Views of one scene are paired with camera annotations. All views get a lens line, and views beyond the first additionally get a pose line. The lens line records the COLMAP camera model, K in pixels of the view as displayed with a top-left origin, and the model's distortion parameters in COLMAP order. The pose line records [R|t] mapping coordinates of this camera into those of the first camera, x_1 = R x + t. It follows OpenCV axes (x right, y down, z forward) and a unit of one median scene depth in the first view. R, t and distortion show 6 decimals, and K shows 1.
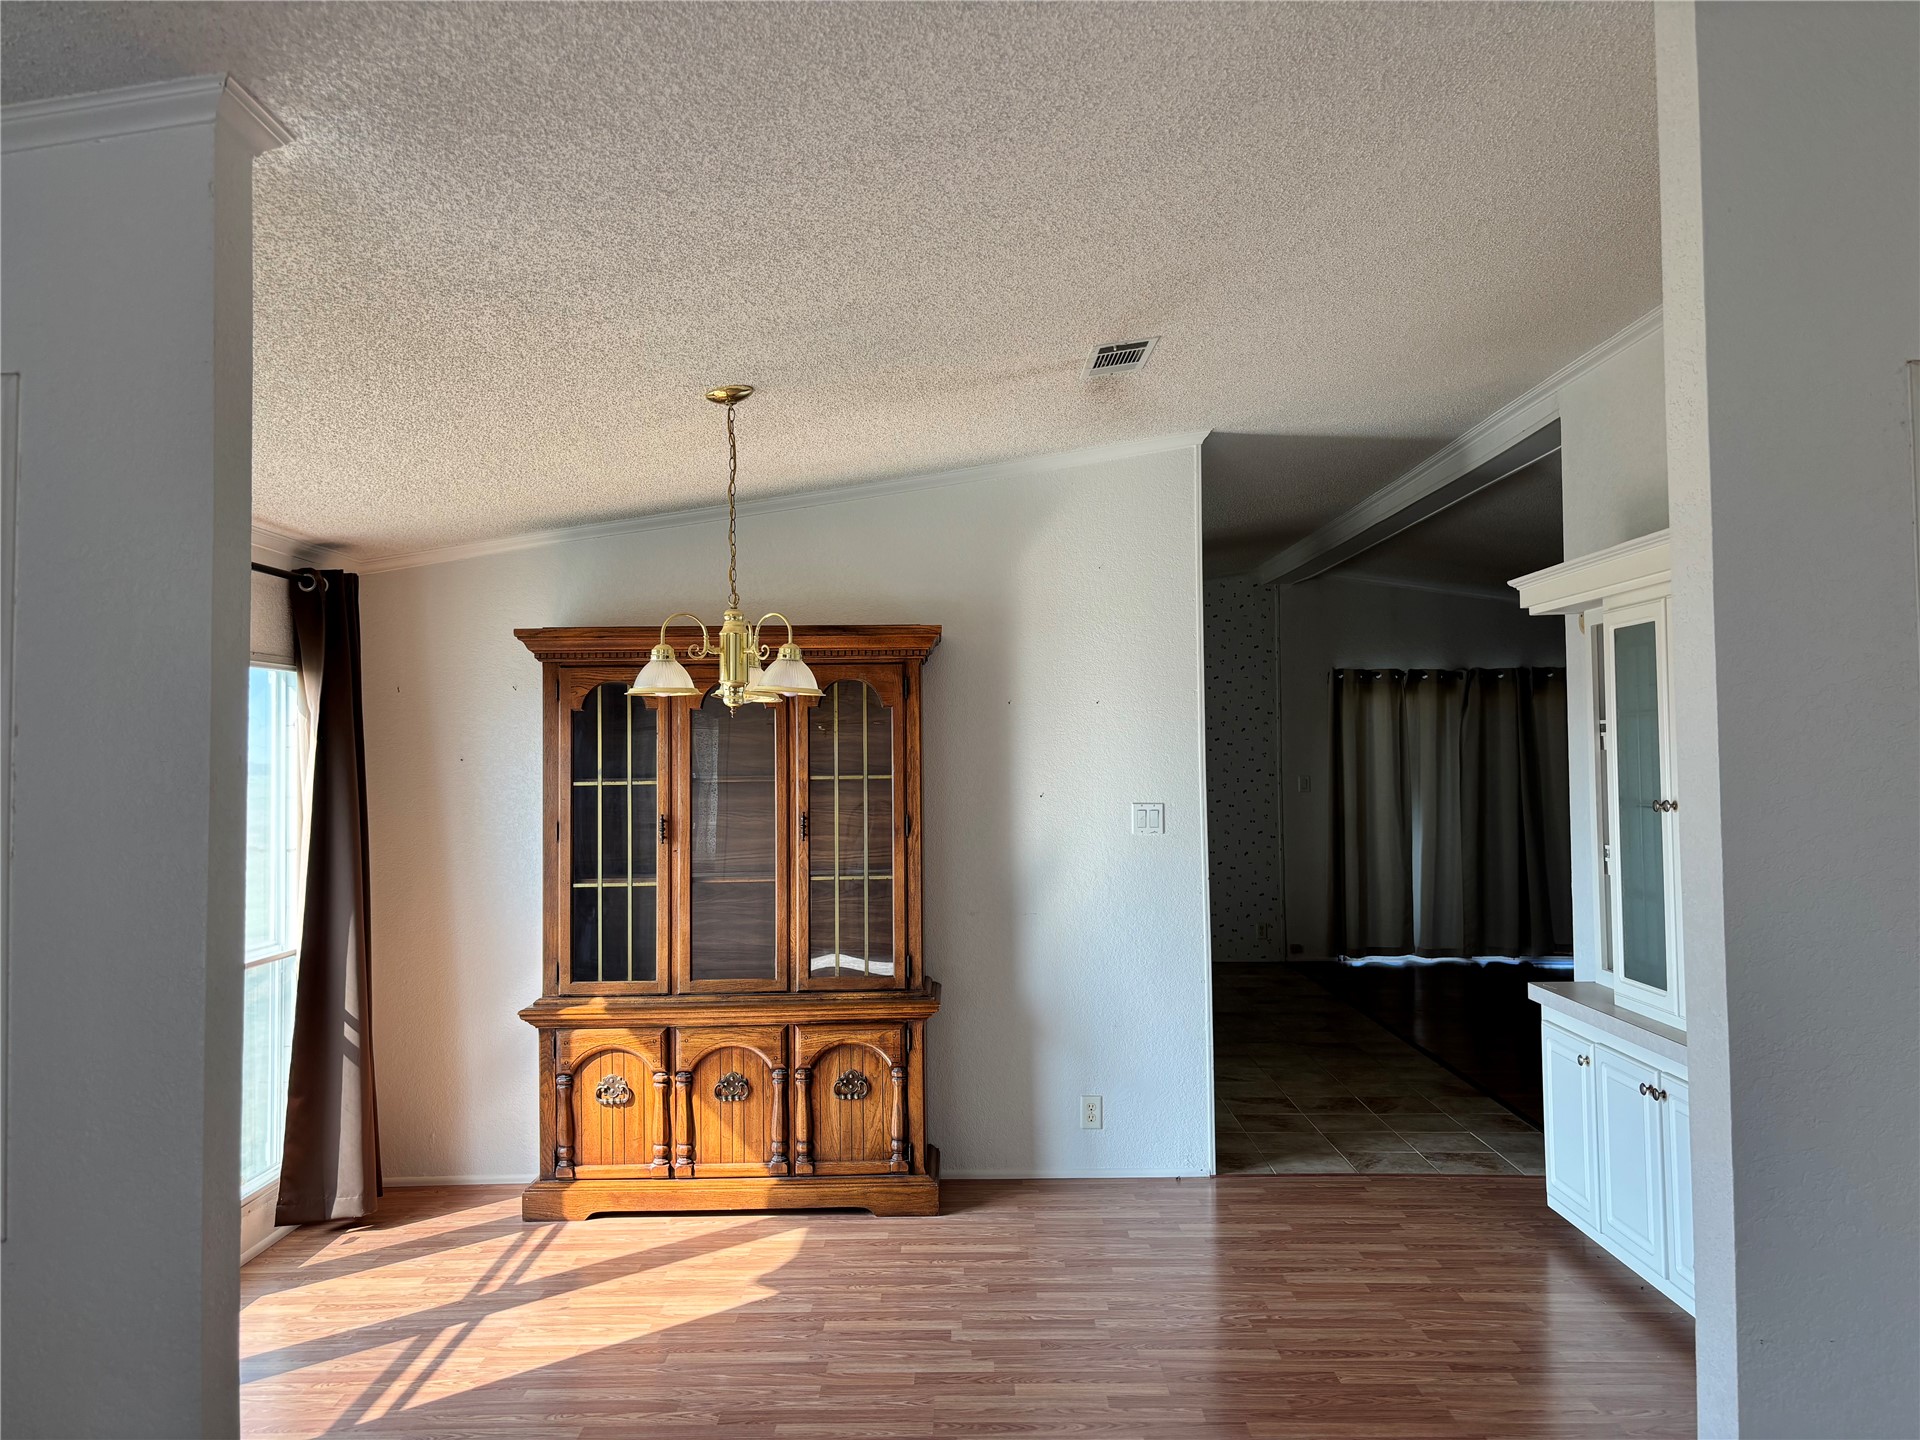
lens RADIAL K [[1451.9, 0, 955.6], [0, 1451.9, 720.0], [0, 0, 1]] dist [0.048977, -0.036882]
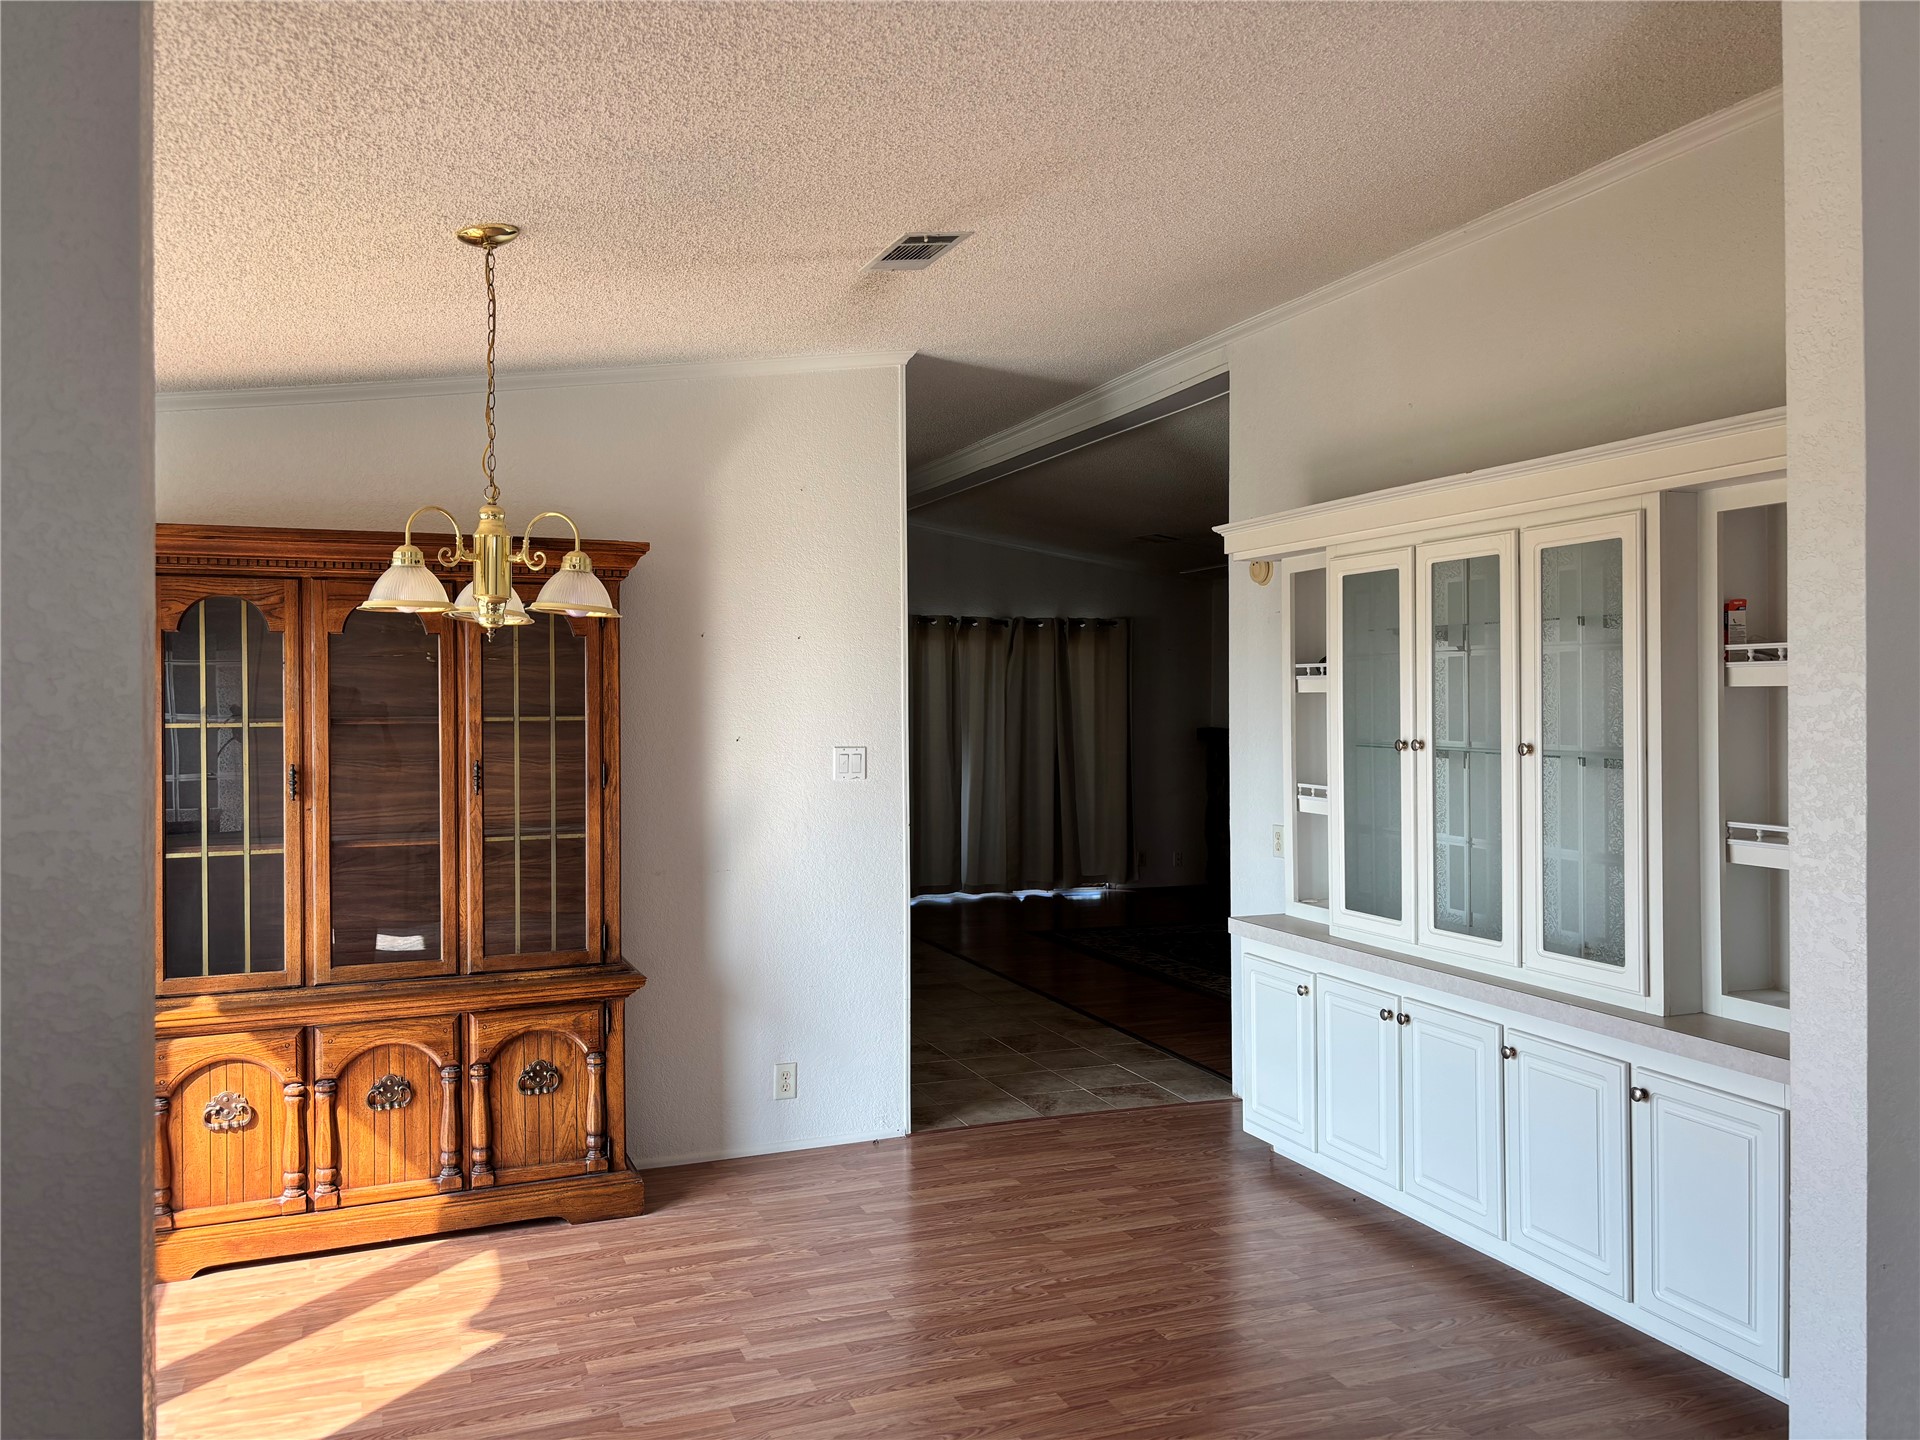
lens RADIAL K [[1451.9, 0, 945.2], [0, 1451.9, 715.2], [0, 0, 1]] dist [0.048977, -0.036882]
pose [[0.928901, 0.002712, 0.370317, -0.169131], [-0.015351, 0.999396, 0.031188, 0.007451], [-0.370009, -0.034655, 0.928382, 0.122346]]
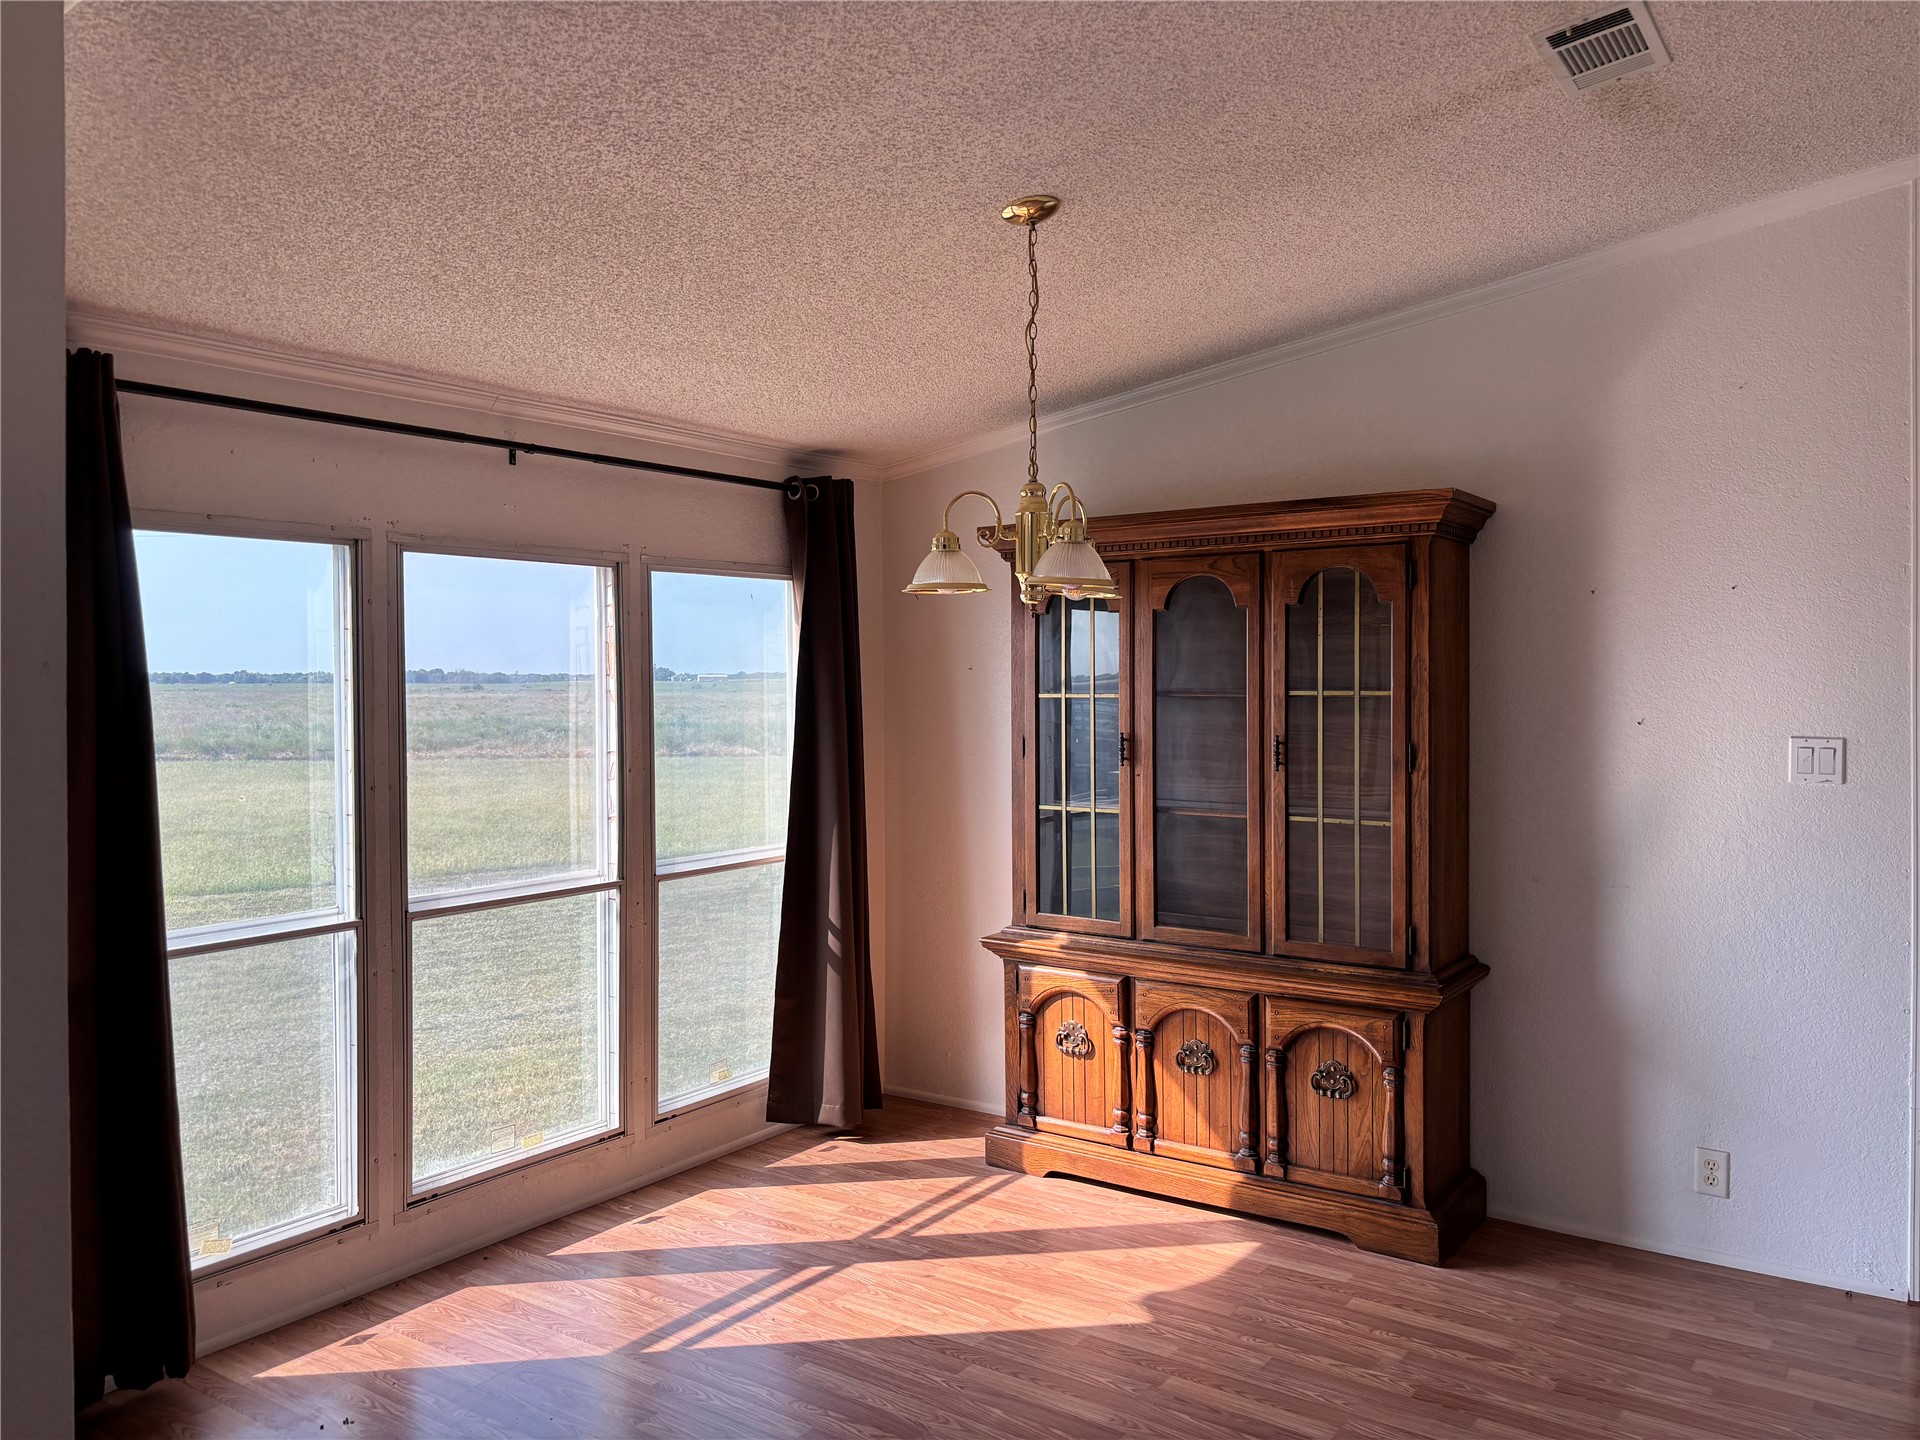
lens RADIAL K [[1451.9, 0, 953.5], [0, 1451.9, 707.5], [0, 0, 1]] dist [0.048977, -0.036882]
pose [[0.820440, 0.018511, -0.571433, 0.211316], [0.011876, 0.998708, 0.049403, 0.006057], [0.571610, -0.047319, 0.819160, 0.238766]]
